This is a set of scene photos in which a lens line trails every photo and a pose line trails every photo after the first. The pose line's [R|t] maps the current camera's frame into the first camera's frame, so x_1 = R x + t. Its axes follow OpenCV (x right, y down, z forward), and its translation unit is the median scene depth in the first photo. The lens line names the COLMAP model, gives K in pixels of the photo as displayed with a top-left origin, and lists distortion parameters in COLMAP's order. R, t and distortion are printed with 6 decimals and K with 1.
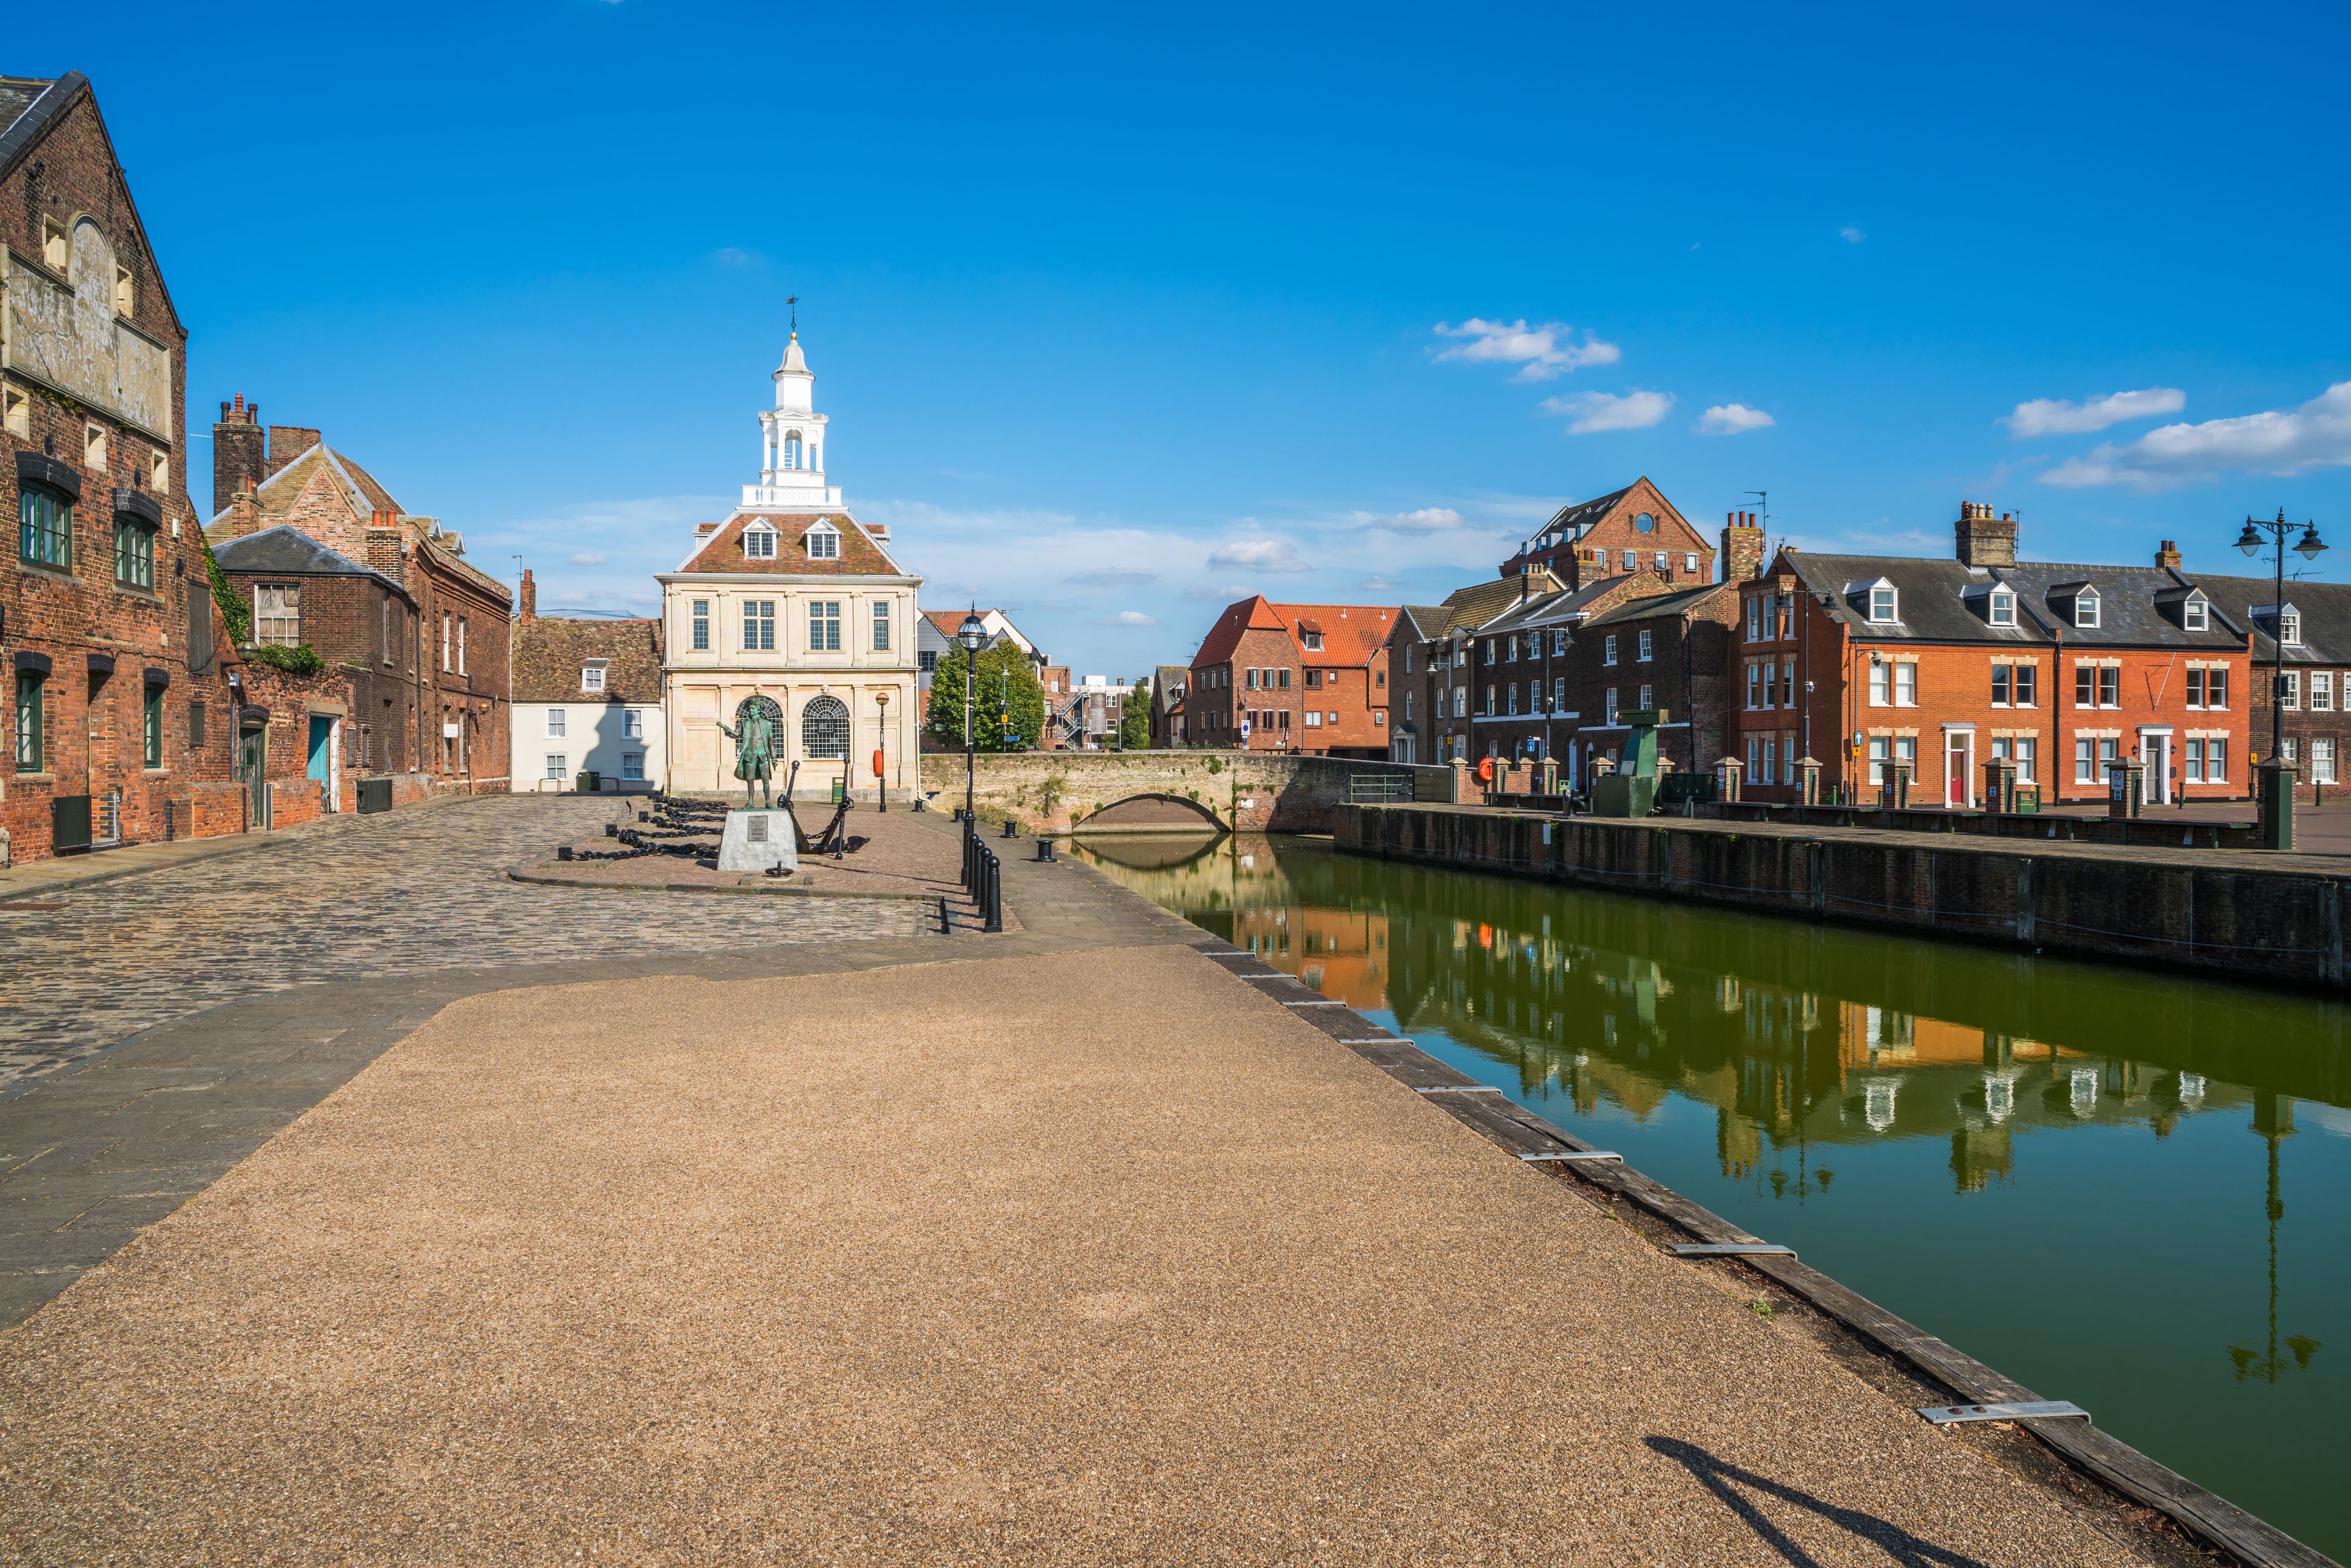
lens RADIAL K [[1524.1, 0, 1171.6], [0, 1524.1, 777.1], [0, 0, 1]] dist [-0.040149, -0.001073]
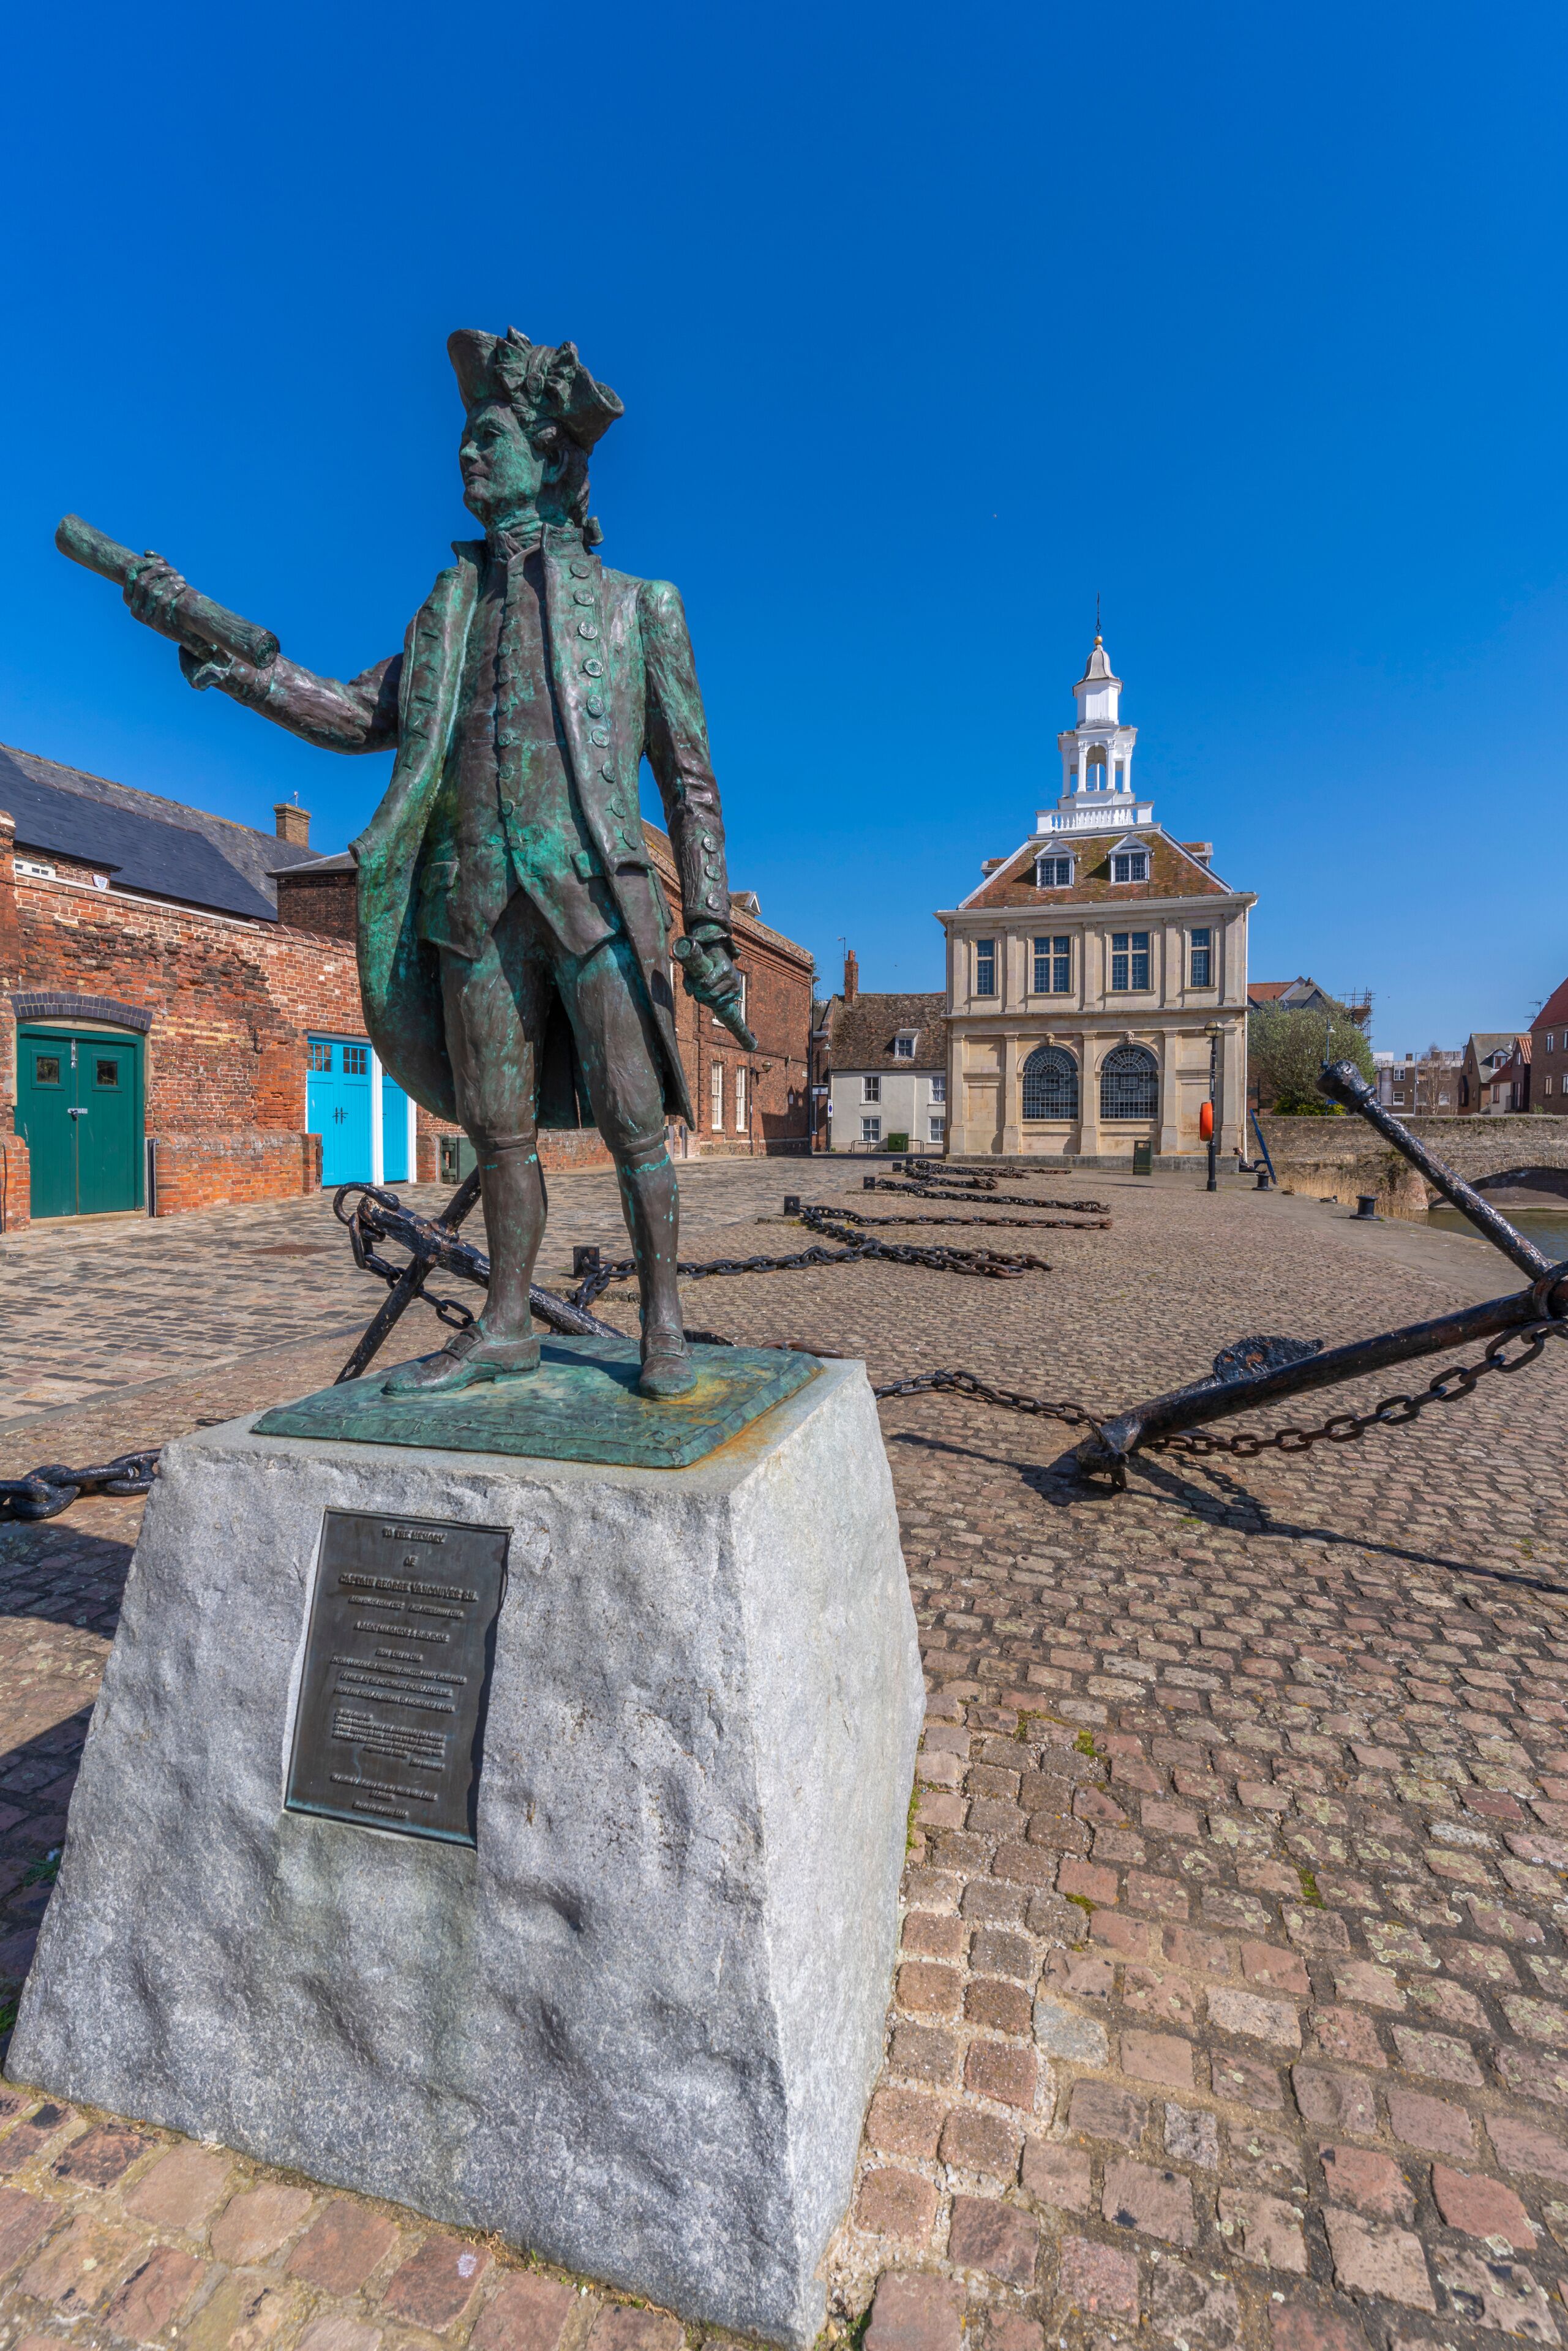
lens RADIAL K [[1099.6, 0, 787.2], [0, 1099.6, 1175.8], [0, 0, 1]] dist [0.004886, 0.000312]
pose [[0.867602, 0.026368, -0.496560, -0.087348], [-0.011608, 0.999395, 0.032788, 0.001298], [0.497124, -0.022683, 0.867383, 0.375471]]
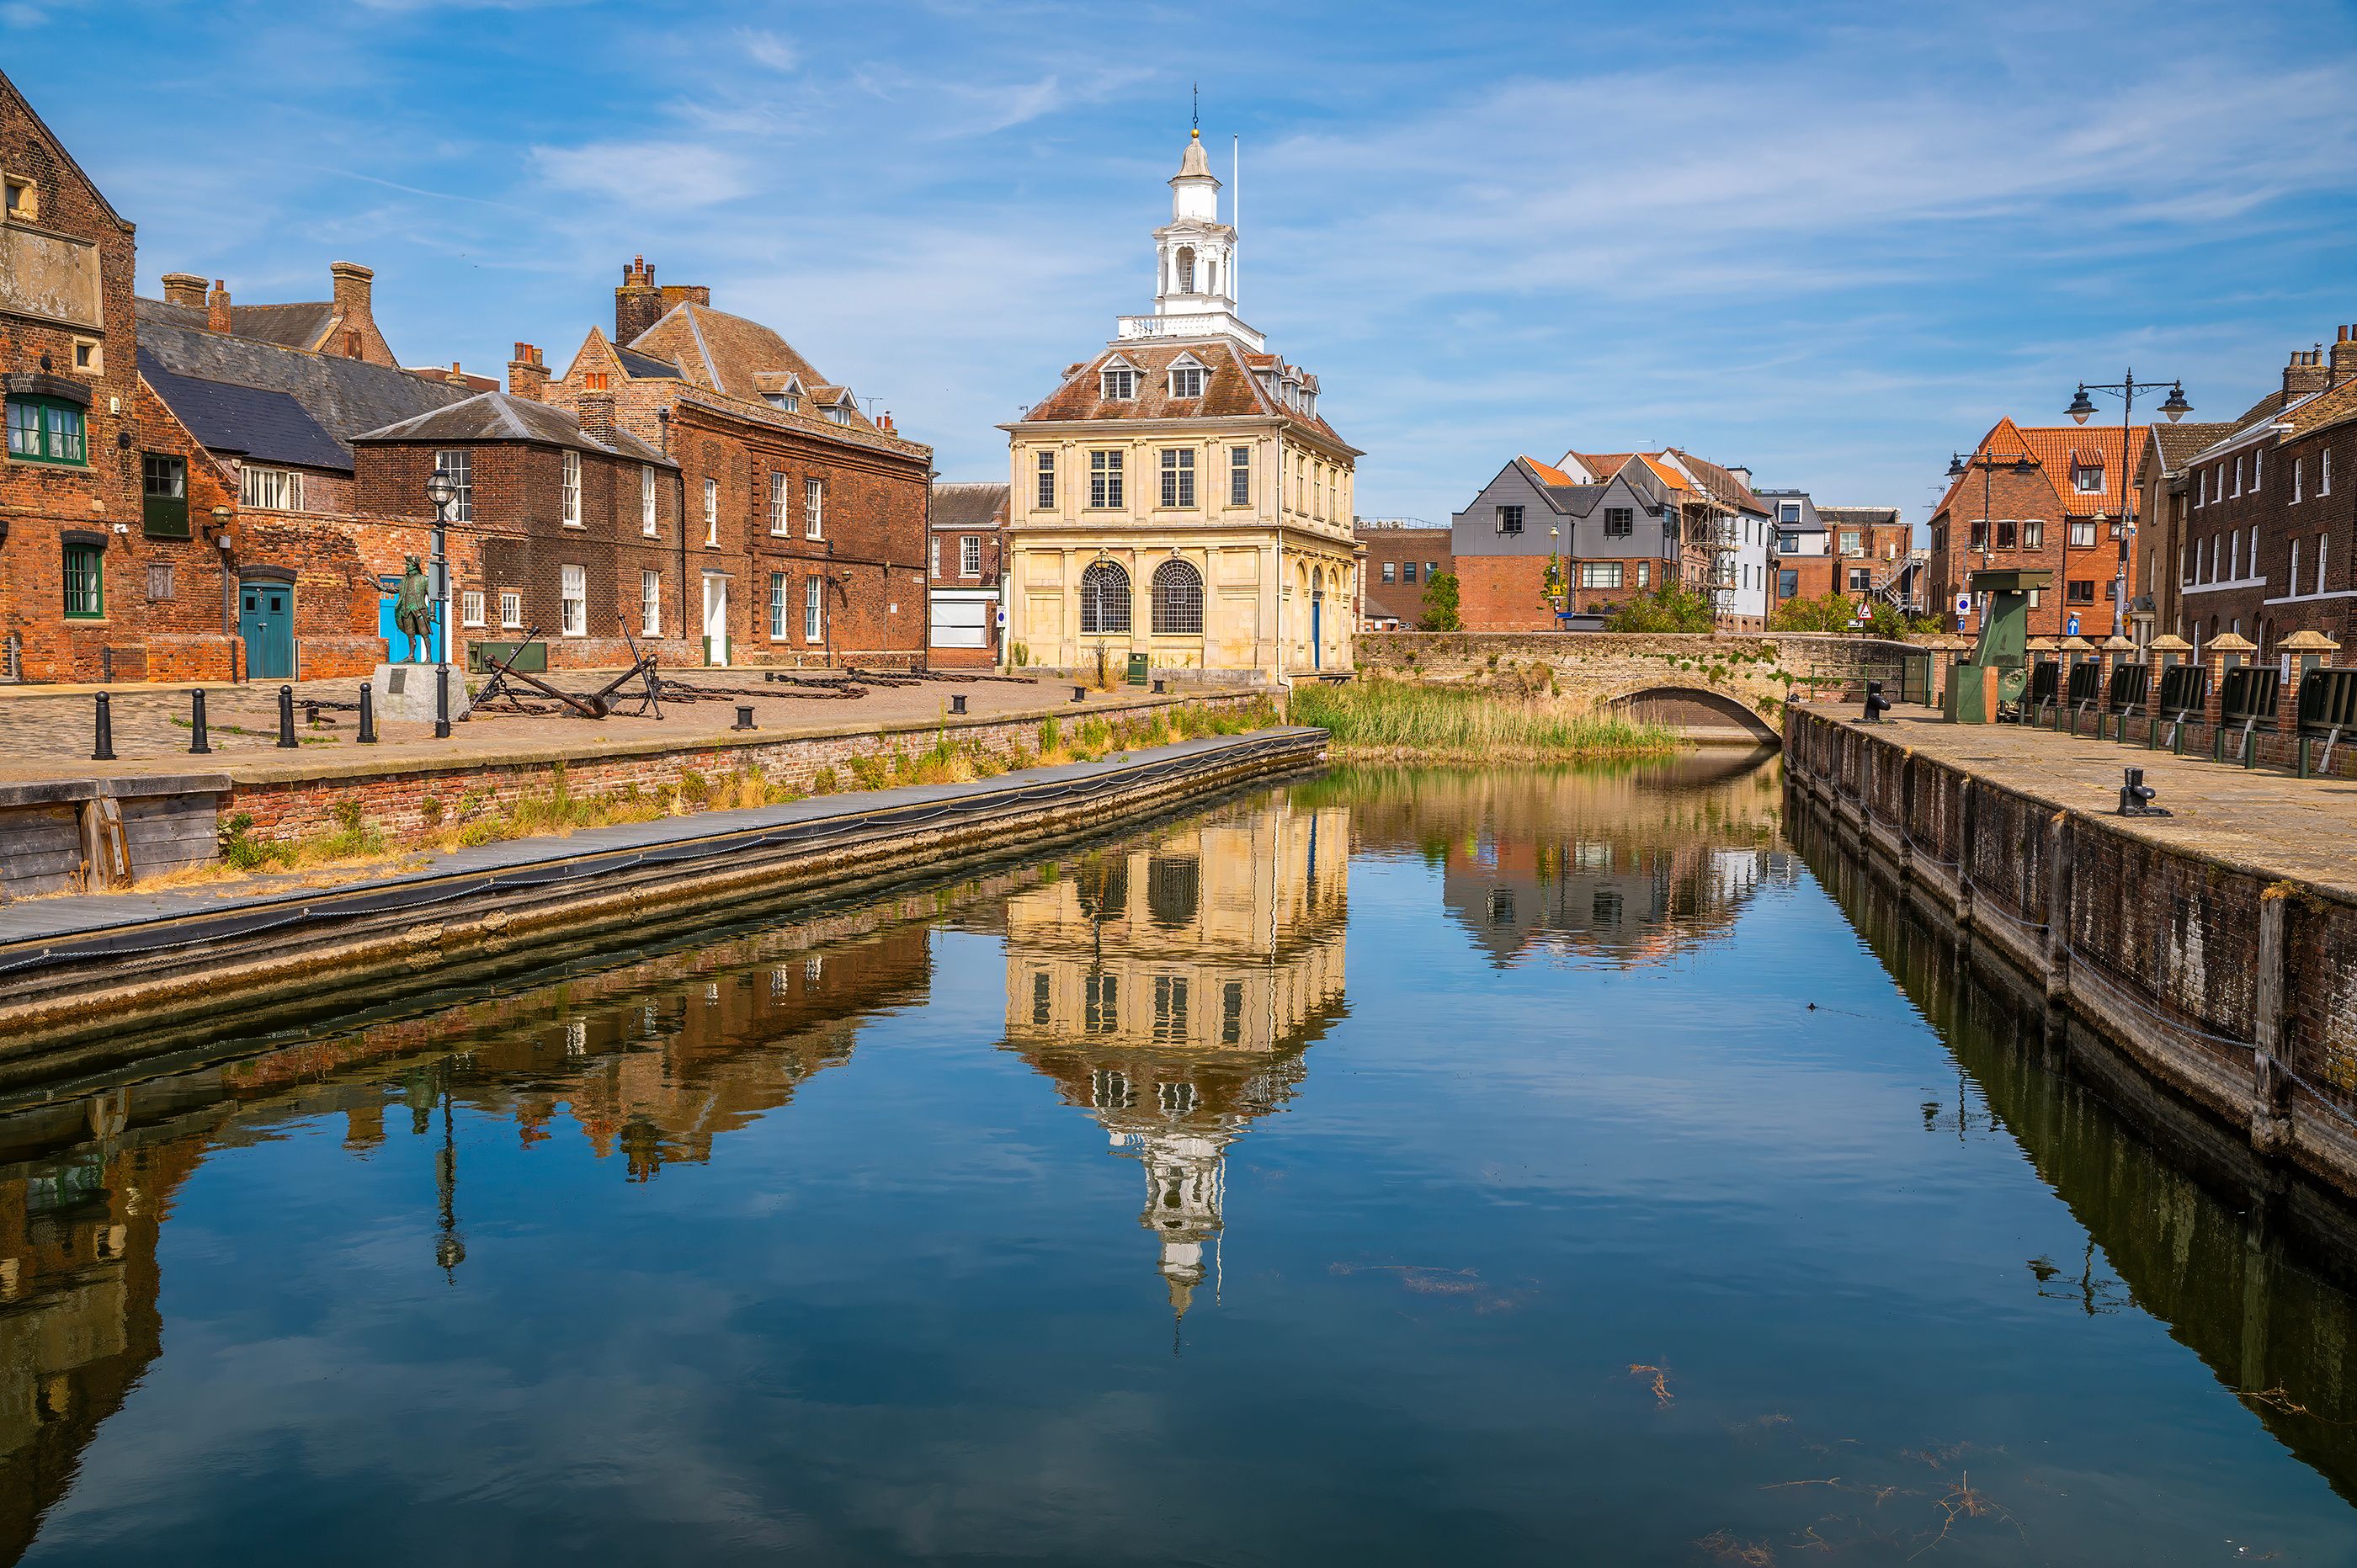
lens RADIAL K [[1915.0, 0, 1173.7], [0, 1915.0, 771.6], [0, 0, 1]] dist [-0.006376, 0.010256]
pose [[0.863007, 0.046647, -0.503034, 0.320604], [-0.020806, 0.998165, 0.056867, 0.004226], [0.504764, -0.038610, 0.862394, 0.062651]]
